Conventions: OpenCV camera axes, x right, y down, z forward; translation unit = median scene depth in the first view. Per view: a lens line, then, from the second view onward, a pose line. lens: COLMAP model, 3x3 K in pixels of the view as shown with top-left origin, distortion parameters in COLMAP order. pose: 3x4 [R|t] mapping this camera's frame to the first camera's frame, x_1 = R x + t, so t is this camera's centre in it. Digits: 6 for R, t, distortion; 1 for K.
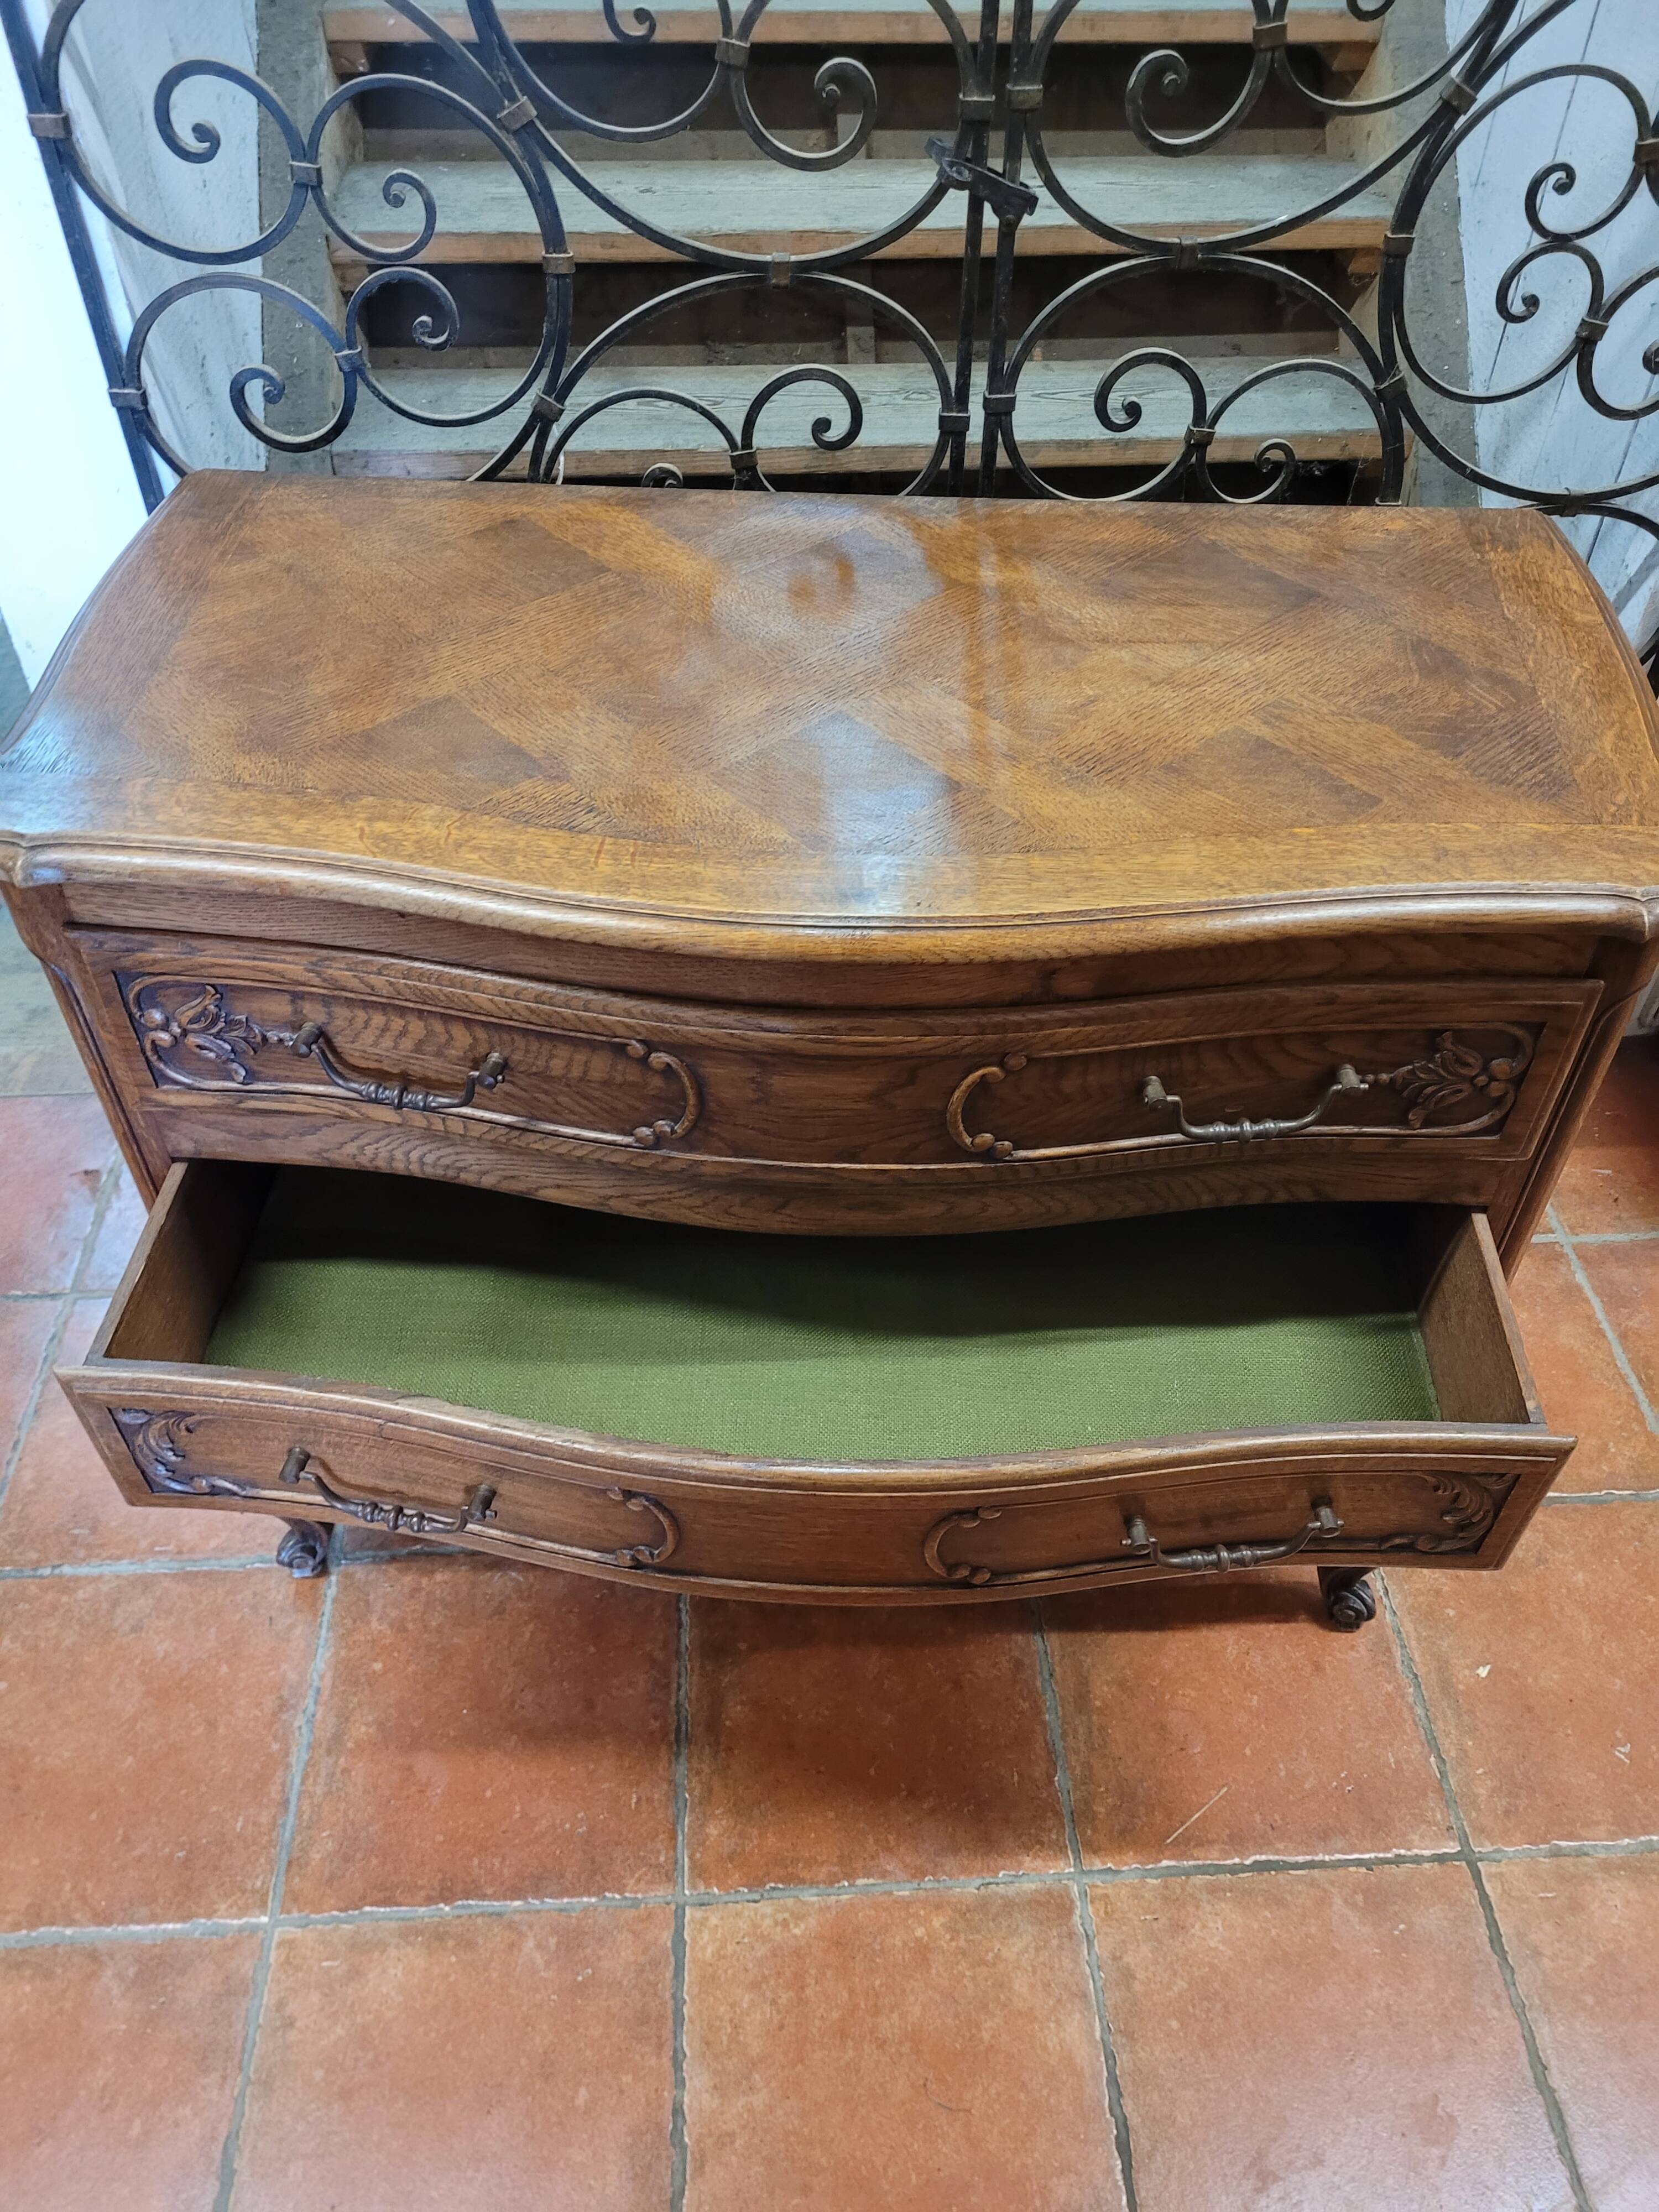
lens RADIAL K [[1664.4, 0, 833.9], [0, 1664.4, 1103.6], [0, 0, 1]] dist [0.059219, -0.053828]
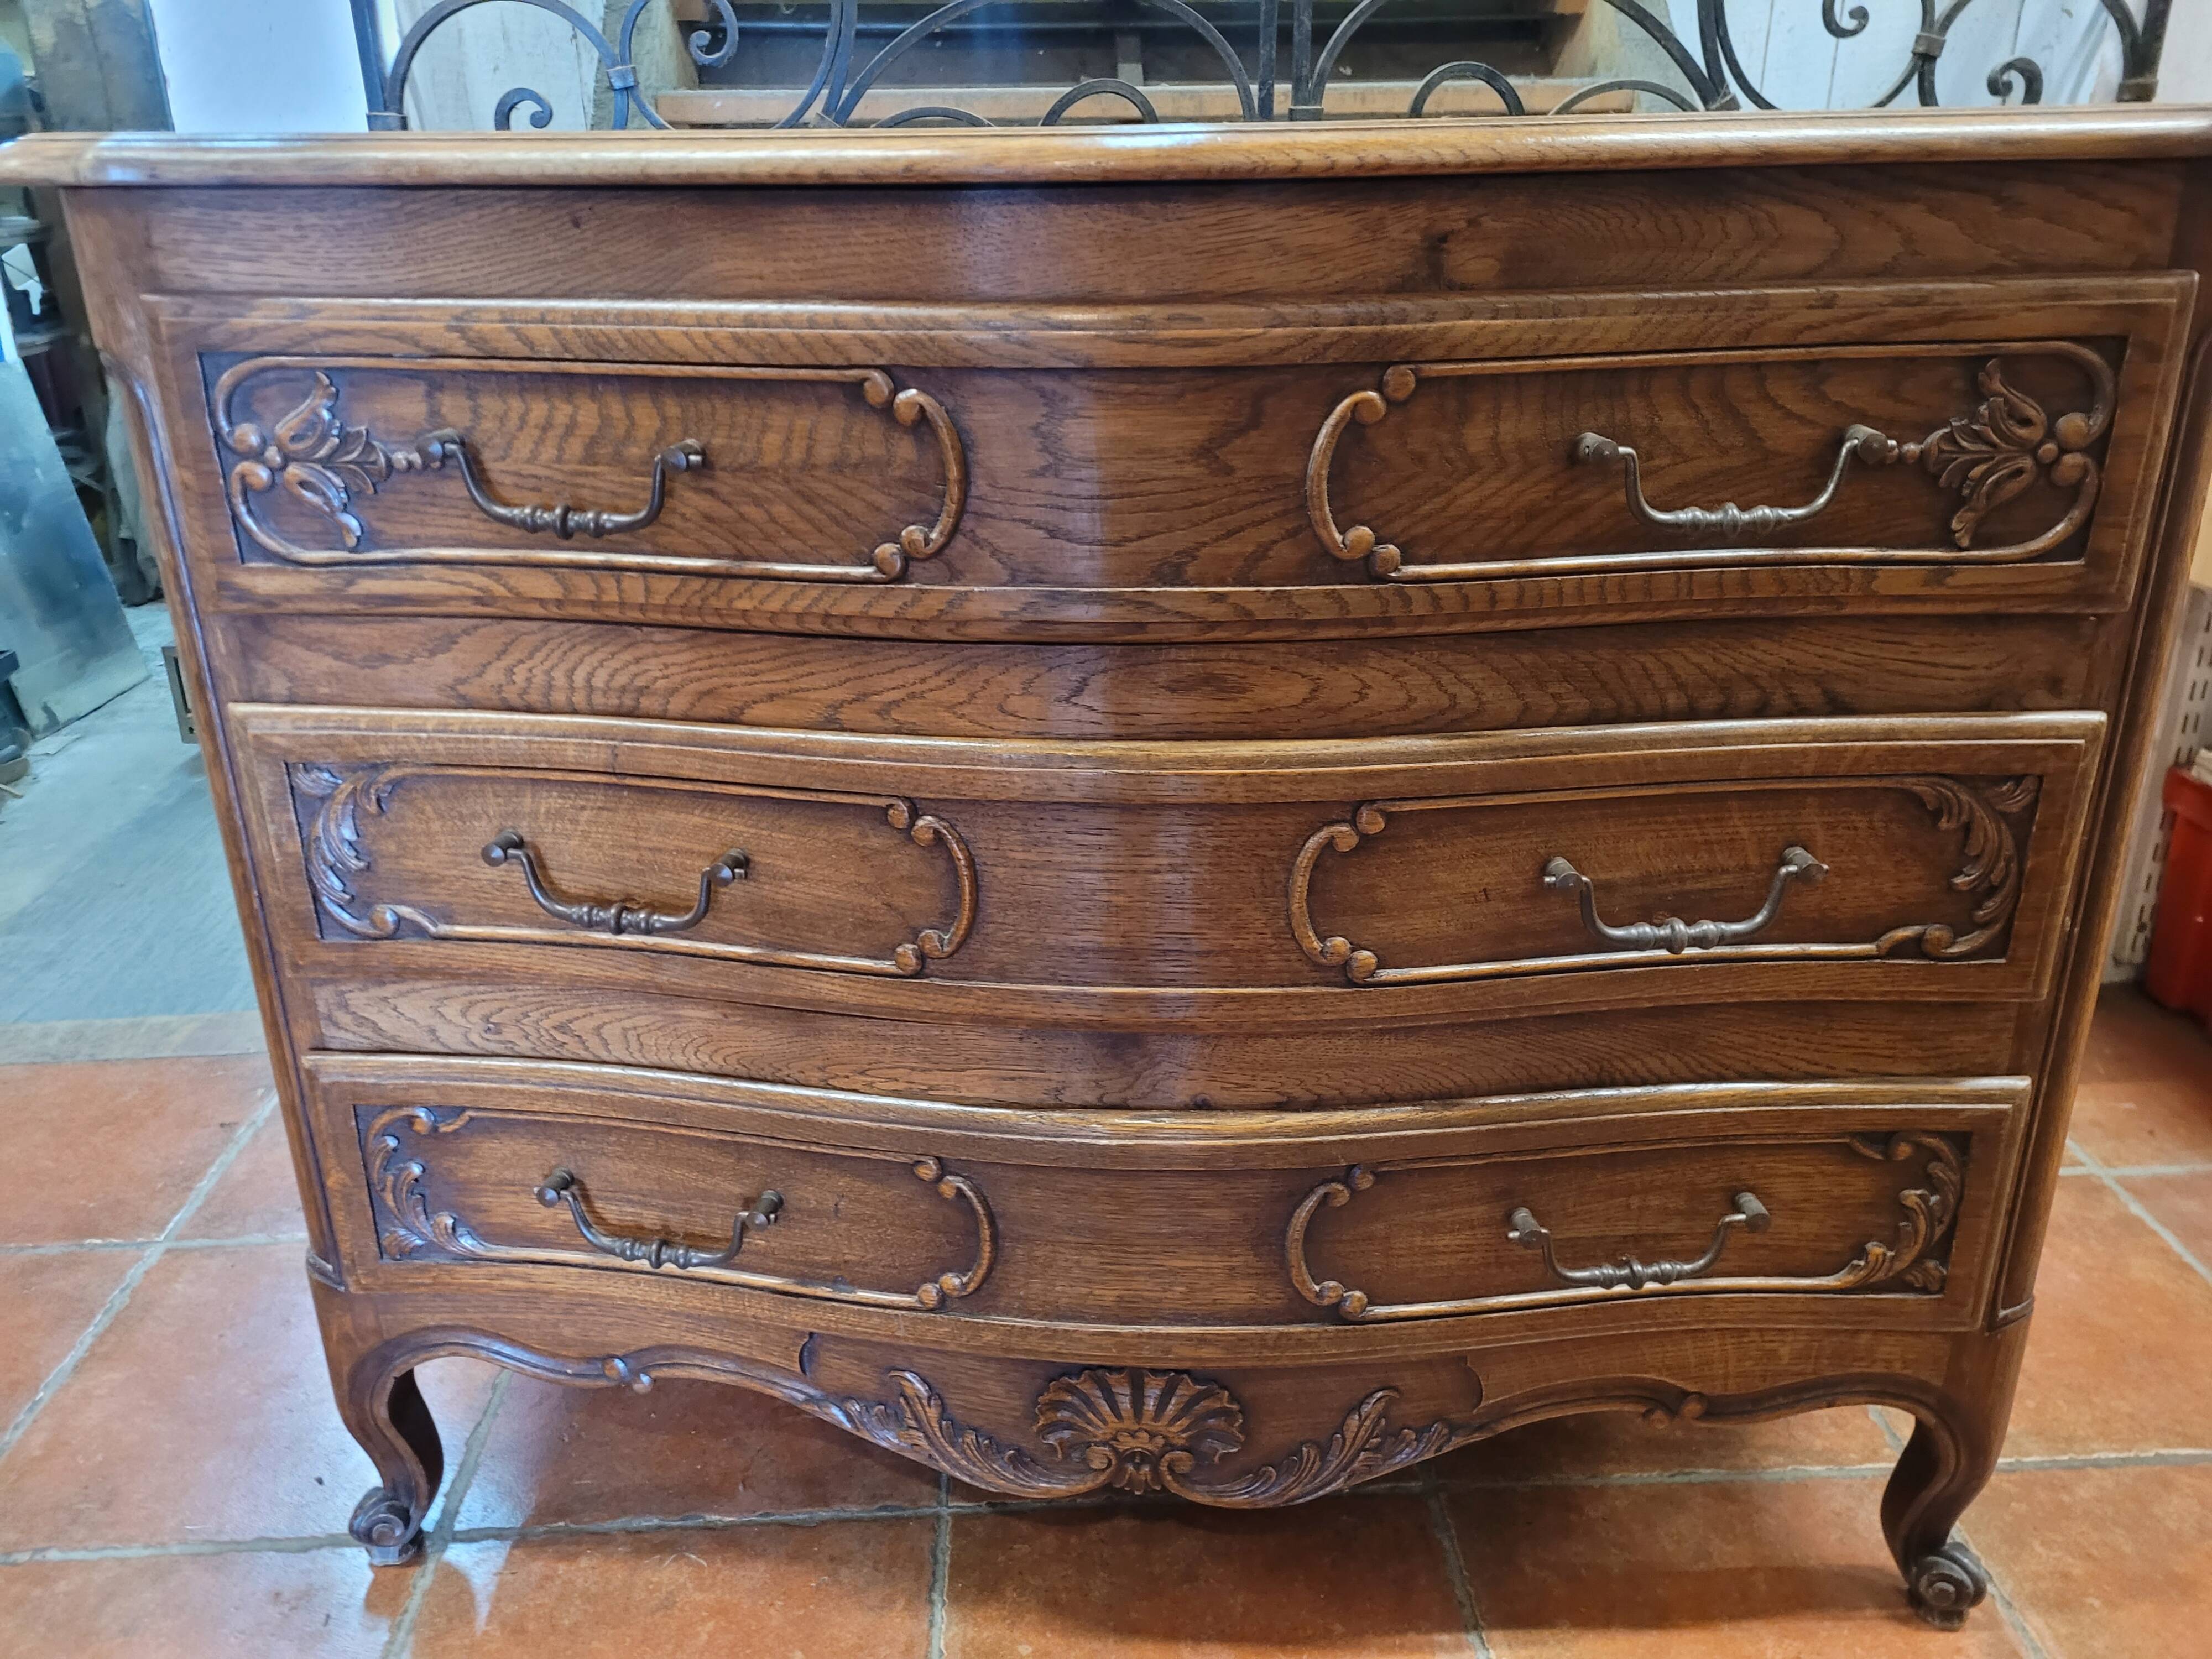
lens RADIAL K [[1664.4, 0, 1087.4], [0, 1664.4, 802.1], [0, 0, 1]] dist [0.059219, -0.053828]
pose [[0.999556, -0.018295, -0.023535, -0.009627], [0.007632, 0.920262, -0.391227, 0.326739], [0.028816, 0.390874, 0.919993, 0.306751]]
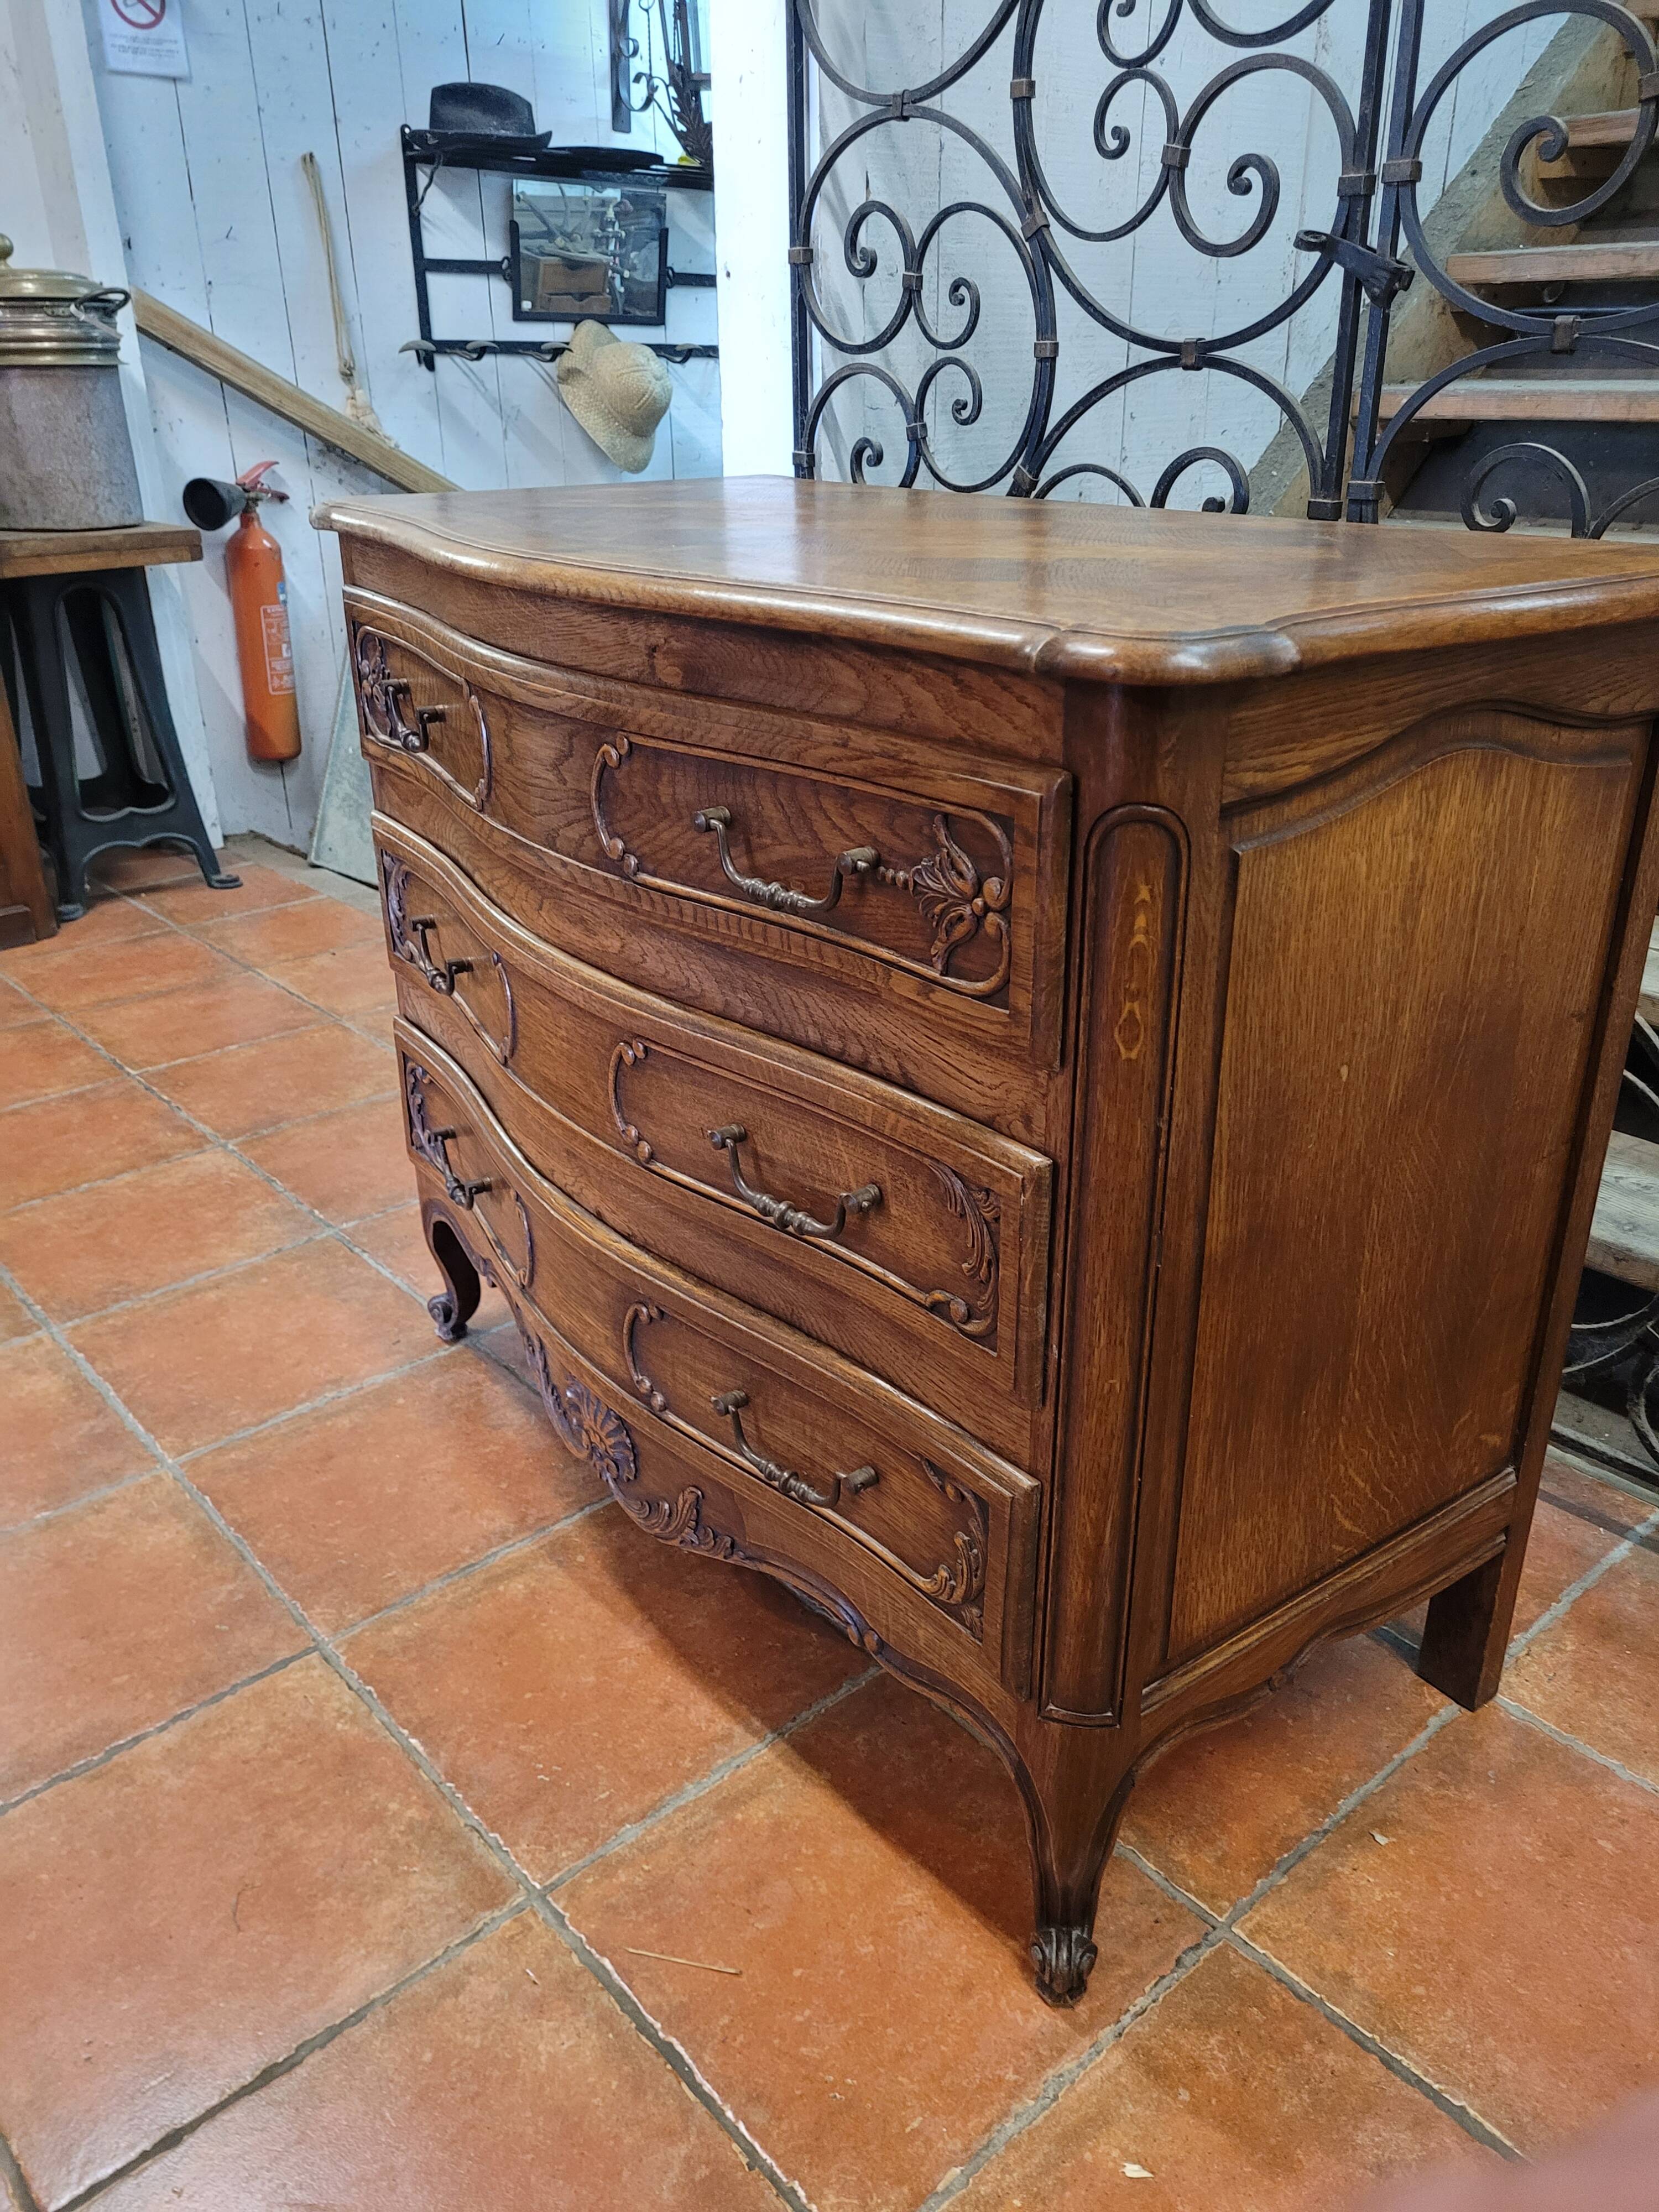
lens RADIAL K [[1664.4, 0, 817.9], [0, 1664.4, 1093.7], [0, 0, 1]] dist [0.059219, -0.053828]
pose [[0.609200, 0.301513, -0.733461, 0.775972], [-0.543810, 0.832014, -0.109654, 0.156483], [0.577188, 0.465665, 0.670829, 0.364847]]
